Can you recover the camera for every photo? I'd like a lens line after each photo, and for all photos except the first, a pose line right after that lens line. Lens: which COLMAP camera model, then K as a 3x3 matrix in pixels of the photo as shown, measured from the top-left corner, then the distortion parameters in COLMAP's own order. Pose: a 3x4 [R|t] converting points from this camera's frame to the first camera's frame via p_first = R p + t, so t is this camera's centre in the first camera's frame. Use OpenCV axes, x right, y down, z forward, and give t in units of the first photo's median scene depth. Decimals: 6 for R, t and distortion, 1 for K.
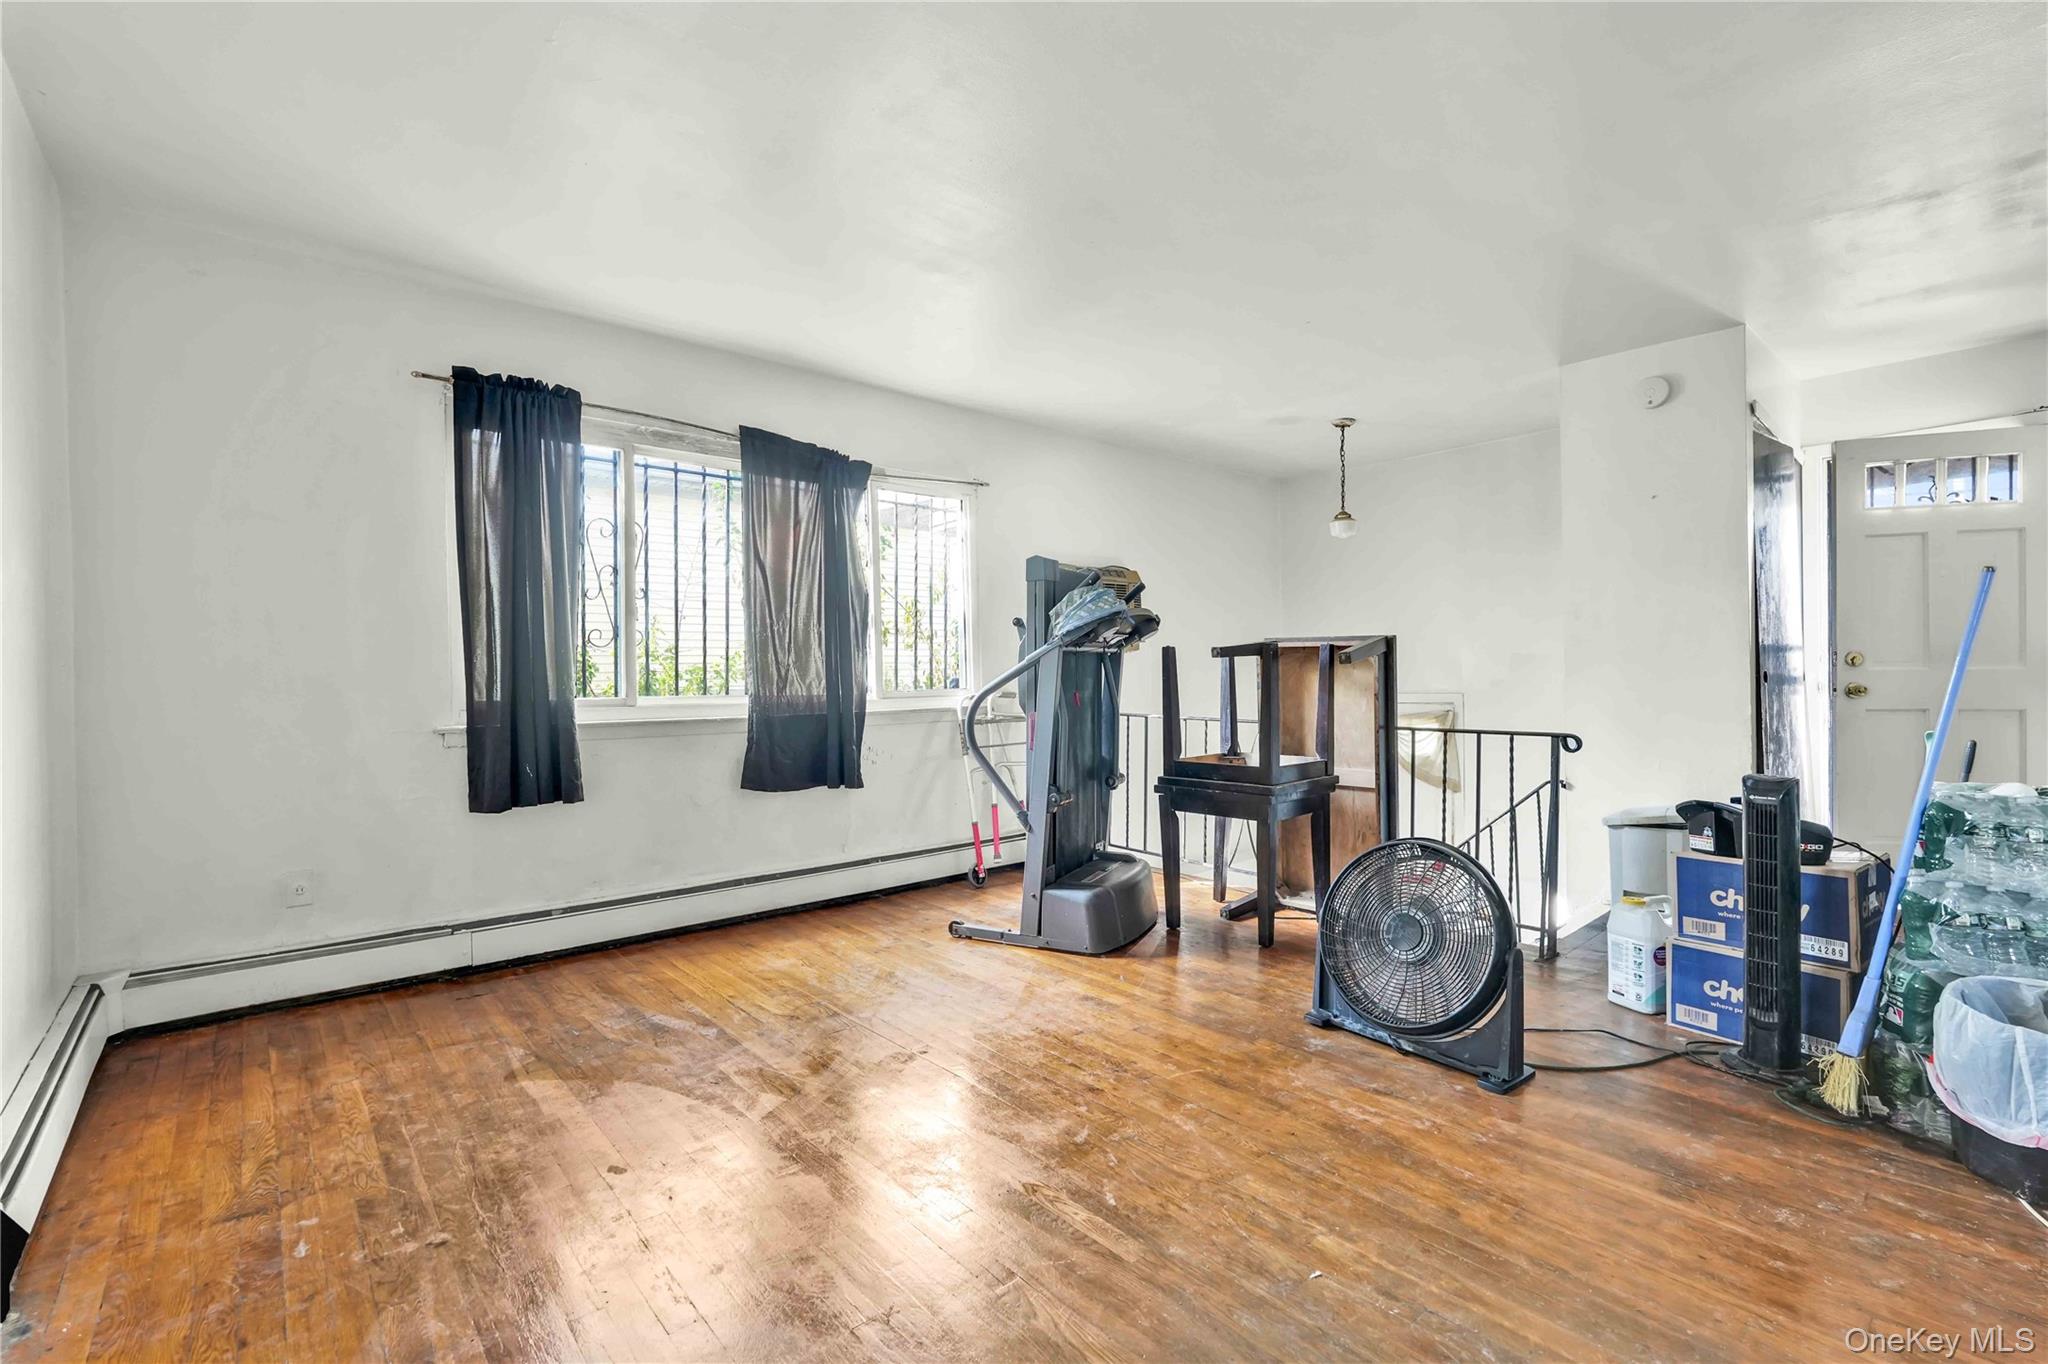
lens RADIAL K [[891.6, 0, 1029.2], [0, 891.6, 676.4], [0, 0, 1]] dist [0.002826, 0.000623]
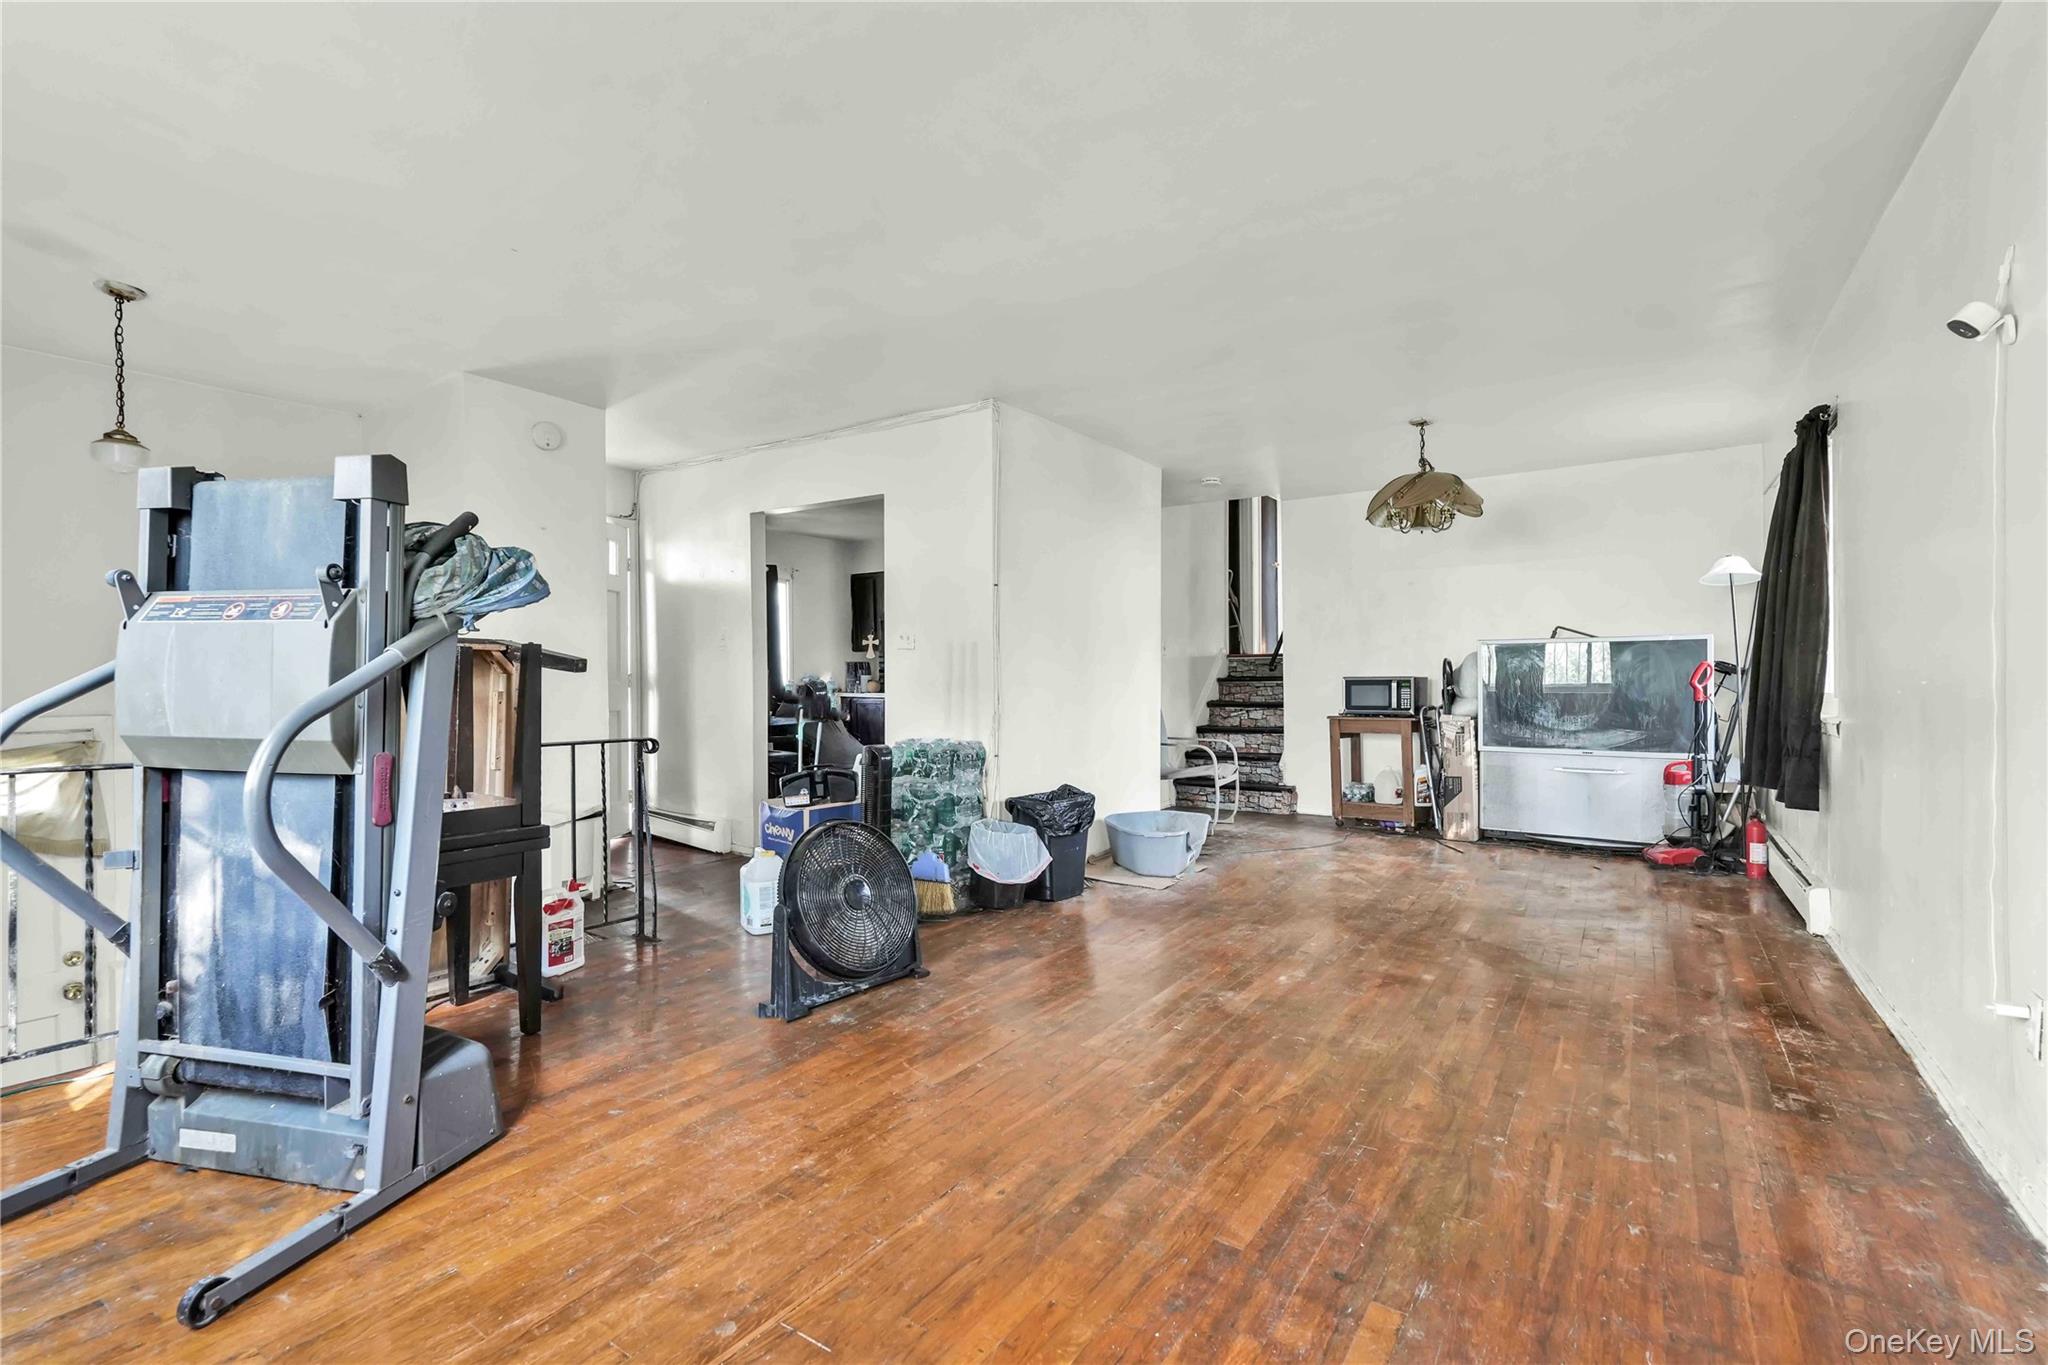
lens RADIAL K [[891.6, 0, 1028.2], [0, 891.6, 676.7], [0, 0, 1]] dist [0.002826, 0.000623]
pose [[-0.207436, -0.007817, 0.978217, -0.773210], [-0.005267, 0.999963, 0.006874, -0.030477], [-0.978235, -0.003726, -0.207469, 0.933918]]
